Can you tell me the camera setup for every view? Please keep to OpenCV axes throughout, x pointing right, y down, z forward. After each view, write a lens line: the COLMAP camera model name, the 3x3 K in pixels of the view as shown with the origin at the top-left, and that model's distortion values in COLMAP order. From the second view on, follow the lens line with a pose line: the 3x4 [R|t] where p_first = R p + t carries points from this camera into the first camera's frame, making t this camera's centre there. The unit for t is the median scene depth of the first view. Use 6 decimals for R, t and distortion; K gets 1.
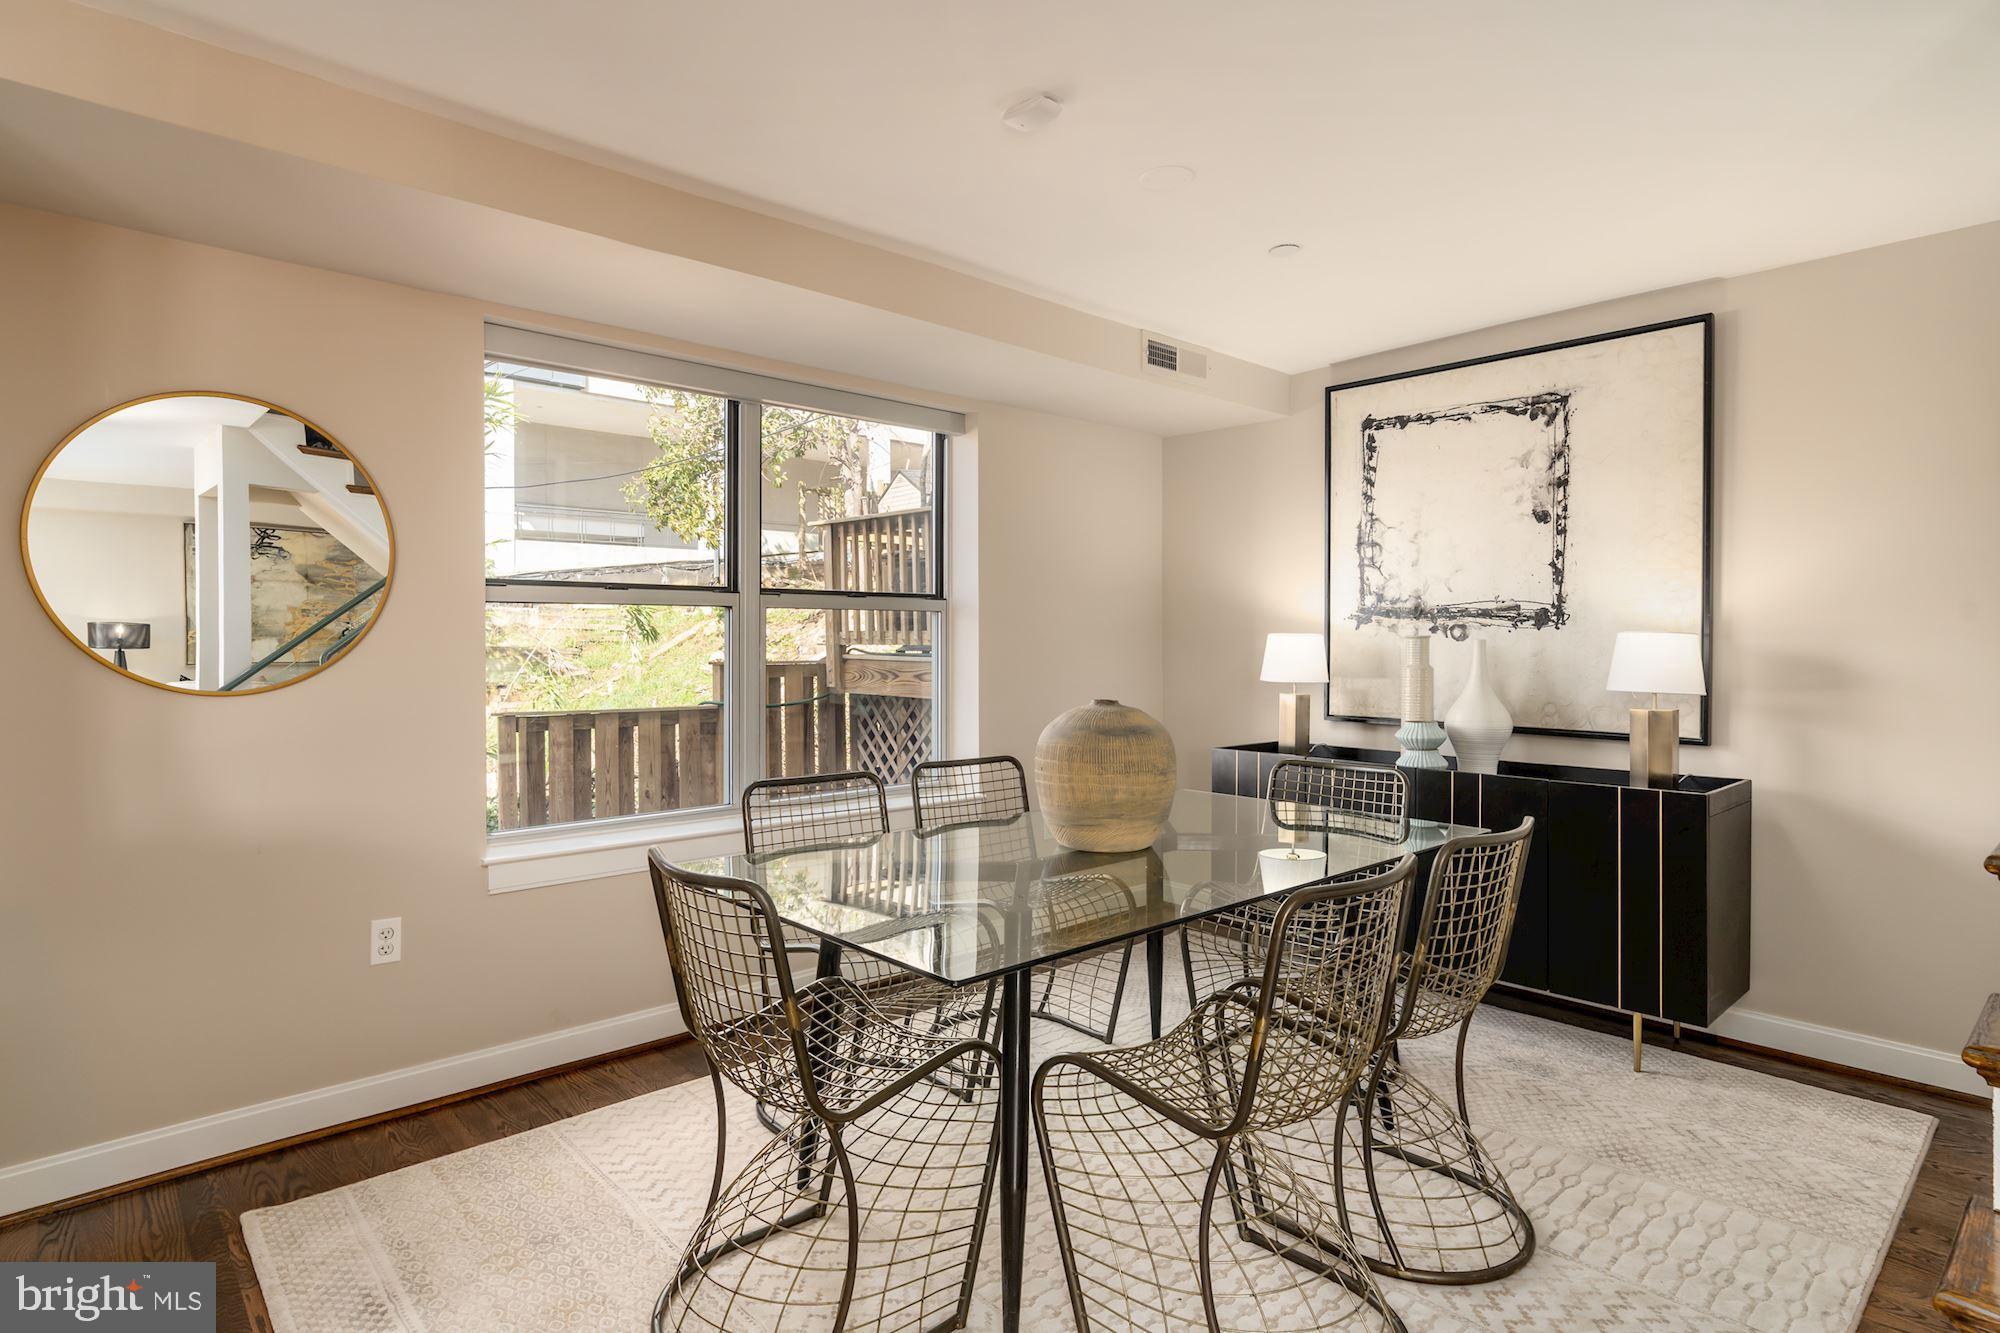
lens RADIAL K [[1042.5, 0, 1013.3], [0, 1042.5, 657.3], [0, 0, 1]] dist [-0.004967, 0.000422]
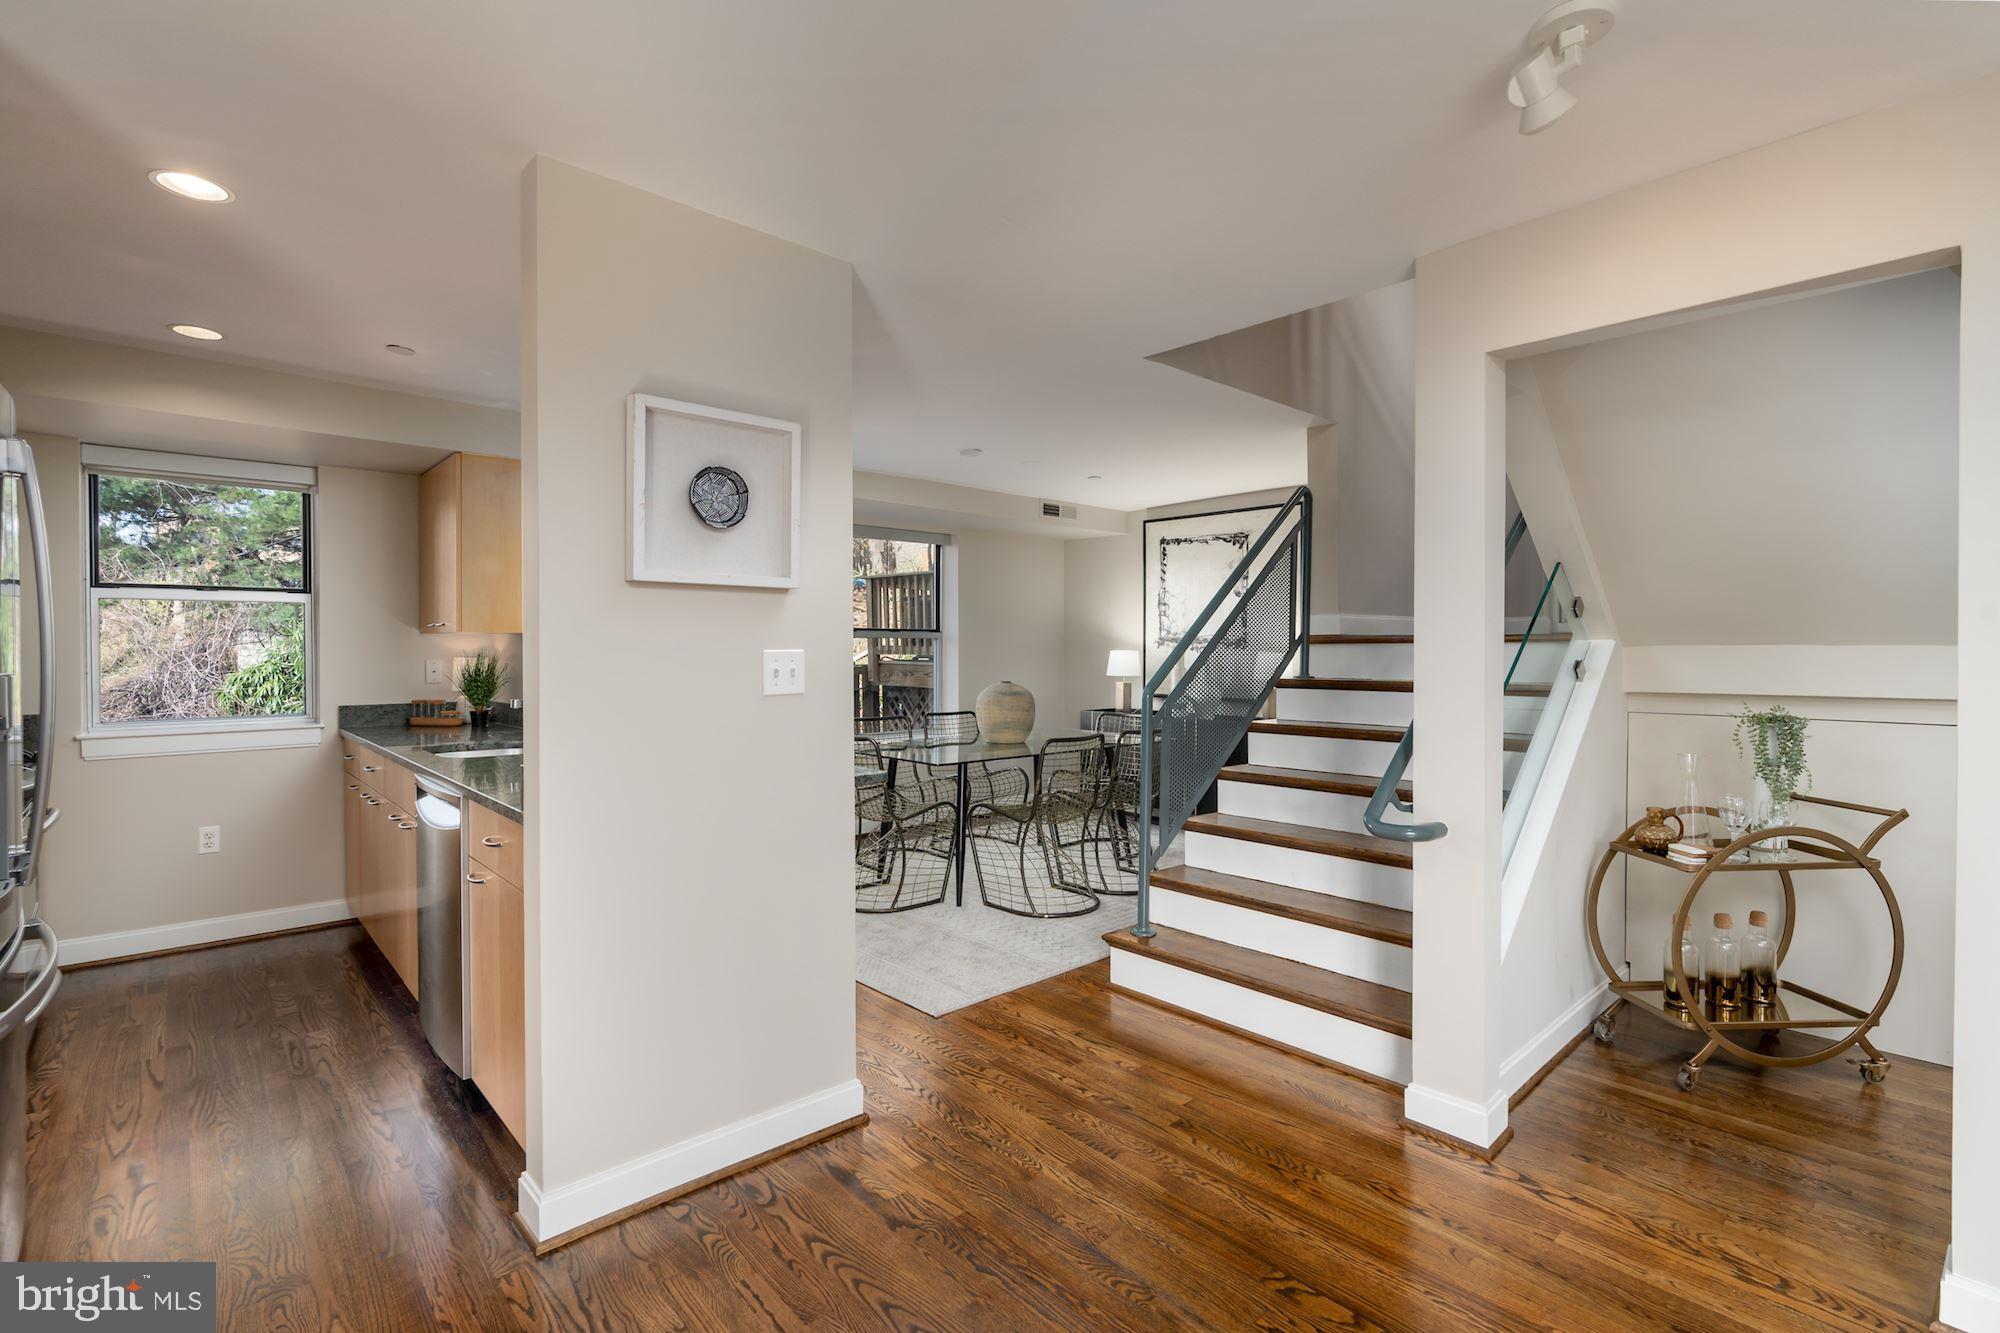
lens RADIAL K [[922.9, 0, 1014.8], [0, 922.9, 659.2], [0, 0, 1]] dist [0.003133, -0.001850]
pose [[0.999976, 0.003678, 0.005929, 0.063025], [-0.003653, 0.999984, -0.004299, 0.000609], [-0.005945, 0.004278, 0.999973, -0.724401]]
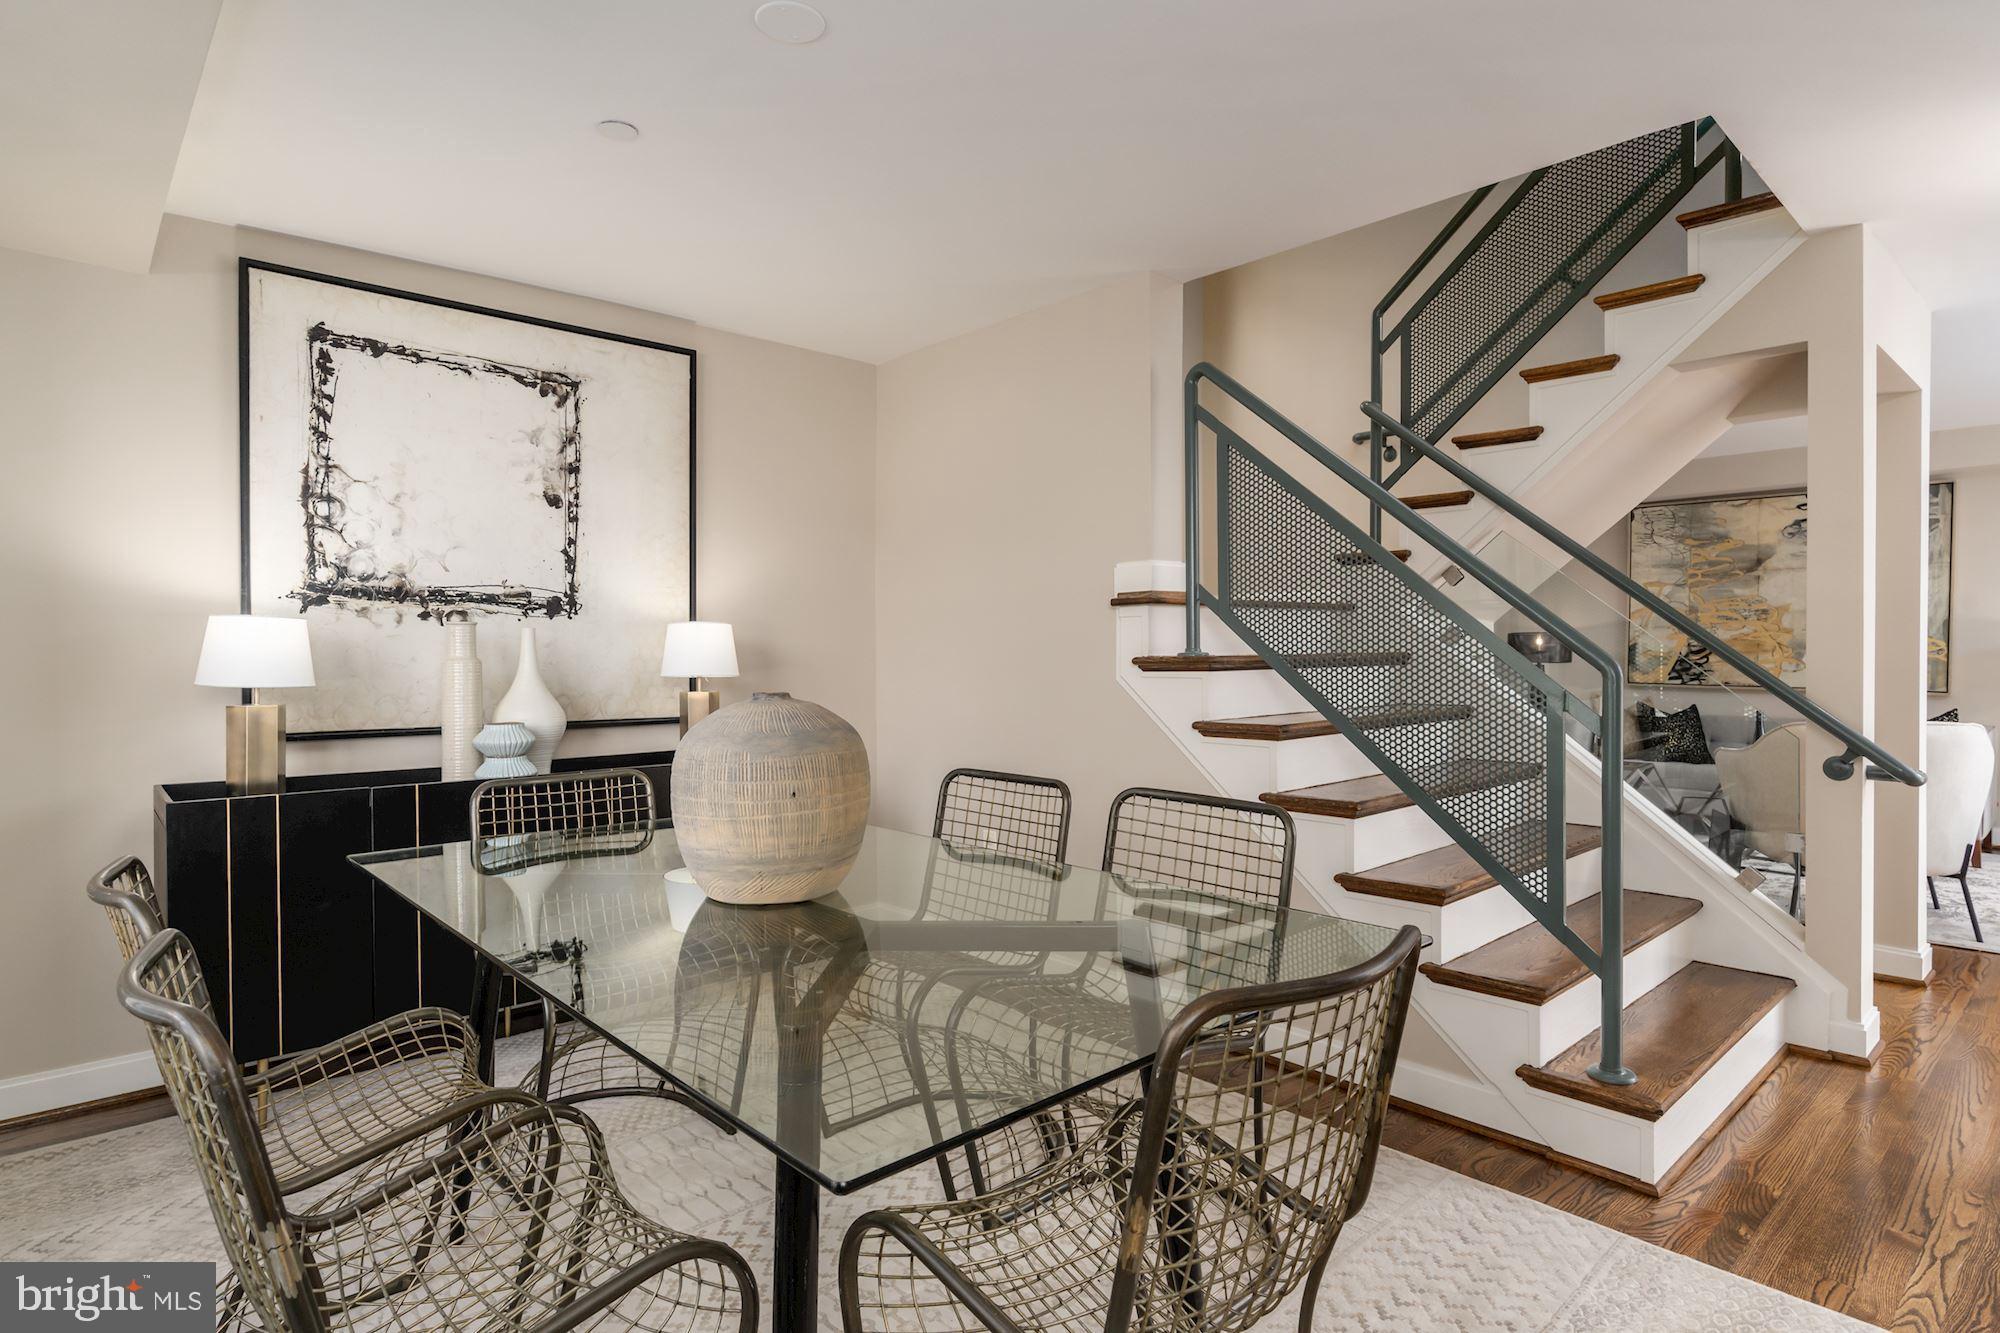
lens RADIAL K [[1042.5, 0, 1010.5], [0, 1042.5, 664.7], [0, 0, 1]] dist [-0.004967, 0.000422]
pose [[0.009142, -0.014511, 0.999853, -0.413169], [0.019134, 0.999714, 0.014334, 0.008906], [-0.999775, 0.019000, 0.009417, 0.534295]]
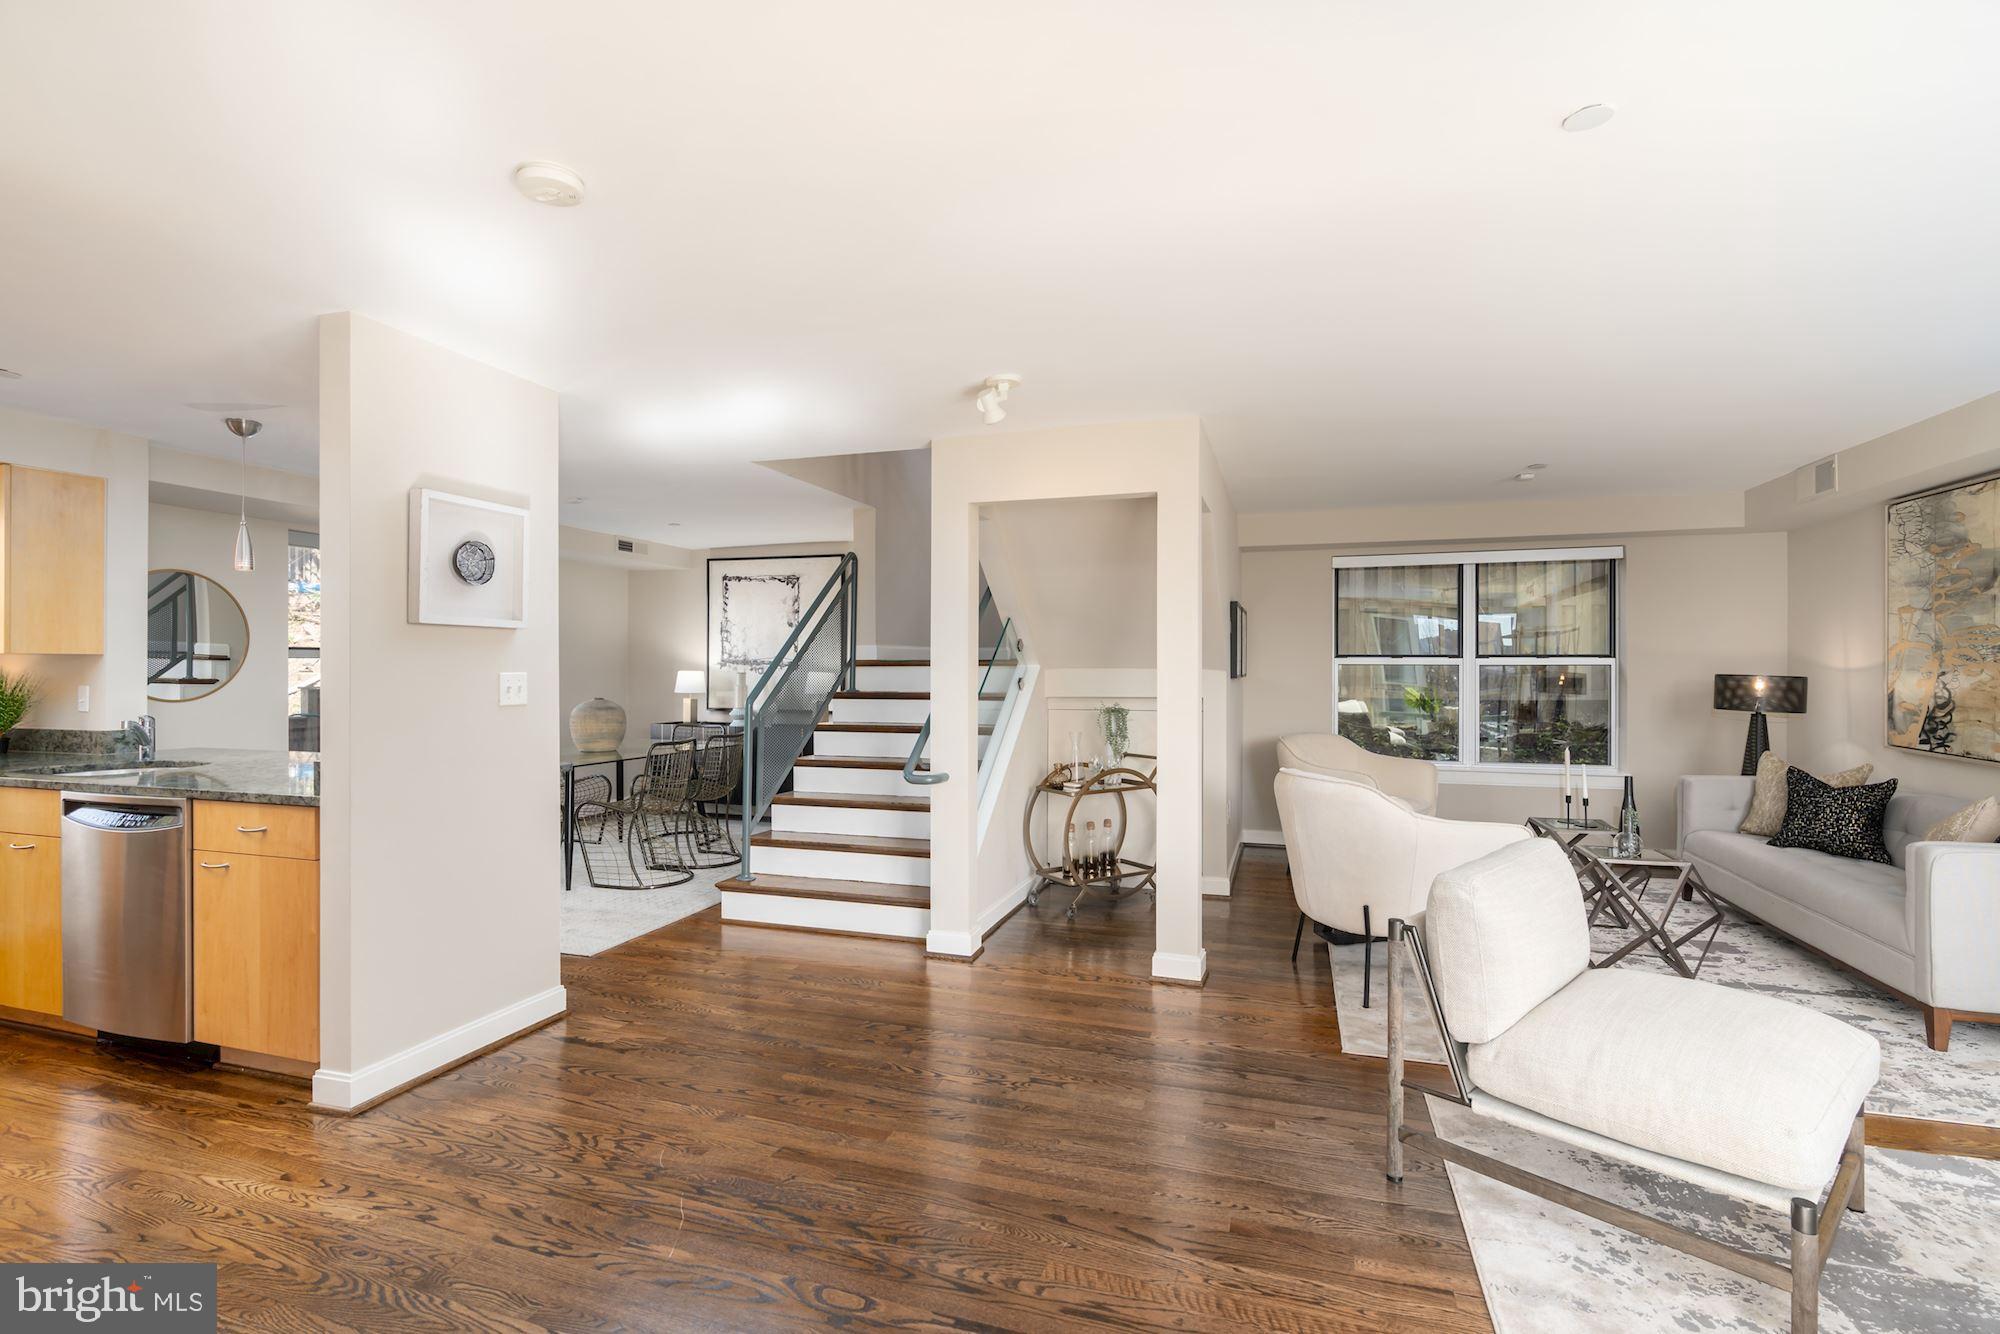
lens RADIAL K [[922.9, 0, 1014.0], [0, 922.9, 663.9], [0, 0, 1]] dist [0.003133, -0.001850]
pose [[0.866420, 0.006833, 0.499269, -0.117291], [0.003231, 0.999809, -0.019291, 0.002127], [-0.499306, 0.018327, 0.866232, -1.080951]]
